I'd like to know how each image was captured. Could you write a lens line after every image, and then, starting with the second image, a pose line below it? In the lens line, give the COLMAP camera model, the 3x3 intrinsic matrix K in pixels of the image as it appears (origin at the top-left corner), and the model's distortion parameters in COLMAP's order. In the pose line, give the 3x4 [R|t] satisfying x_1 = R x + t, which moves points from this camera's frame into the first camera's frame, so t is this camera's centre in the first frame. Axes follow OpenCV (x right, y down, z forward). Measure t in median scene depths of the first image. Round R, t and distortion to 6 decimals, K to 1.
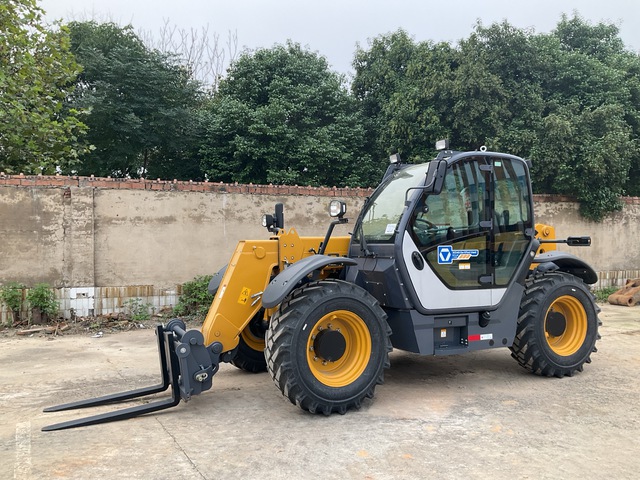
lens RADIAL K [[495.0, 0, 337.3], [0, 495.0, 253.6], [0, 0, 1]] dist [0.073845, -0.116132]
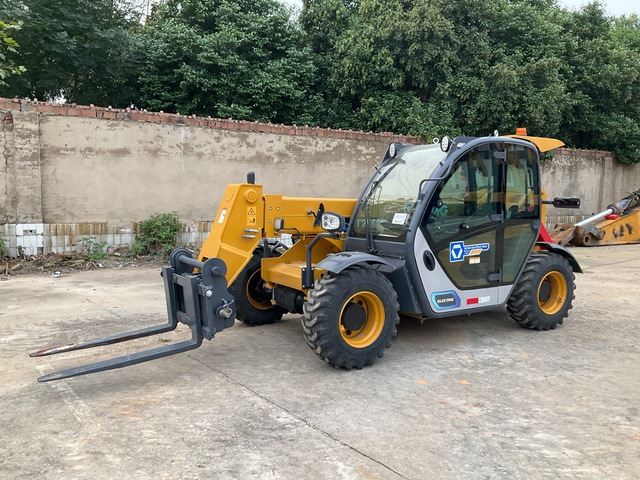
lens RADIAL K [[491.3, 0, 322.4], [0, 491.3, 247.8], [0, 0, 1]] dist [0.077038, -0.124885]
pose [[0.986346, 0.006293, 0.164564, -0.102619], [-0.022936, 0.994780, 0.099433, 0.007147], [-0.163079, -0.101850, 0.981342, 0.013870]]
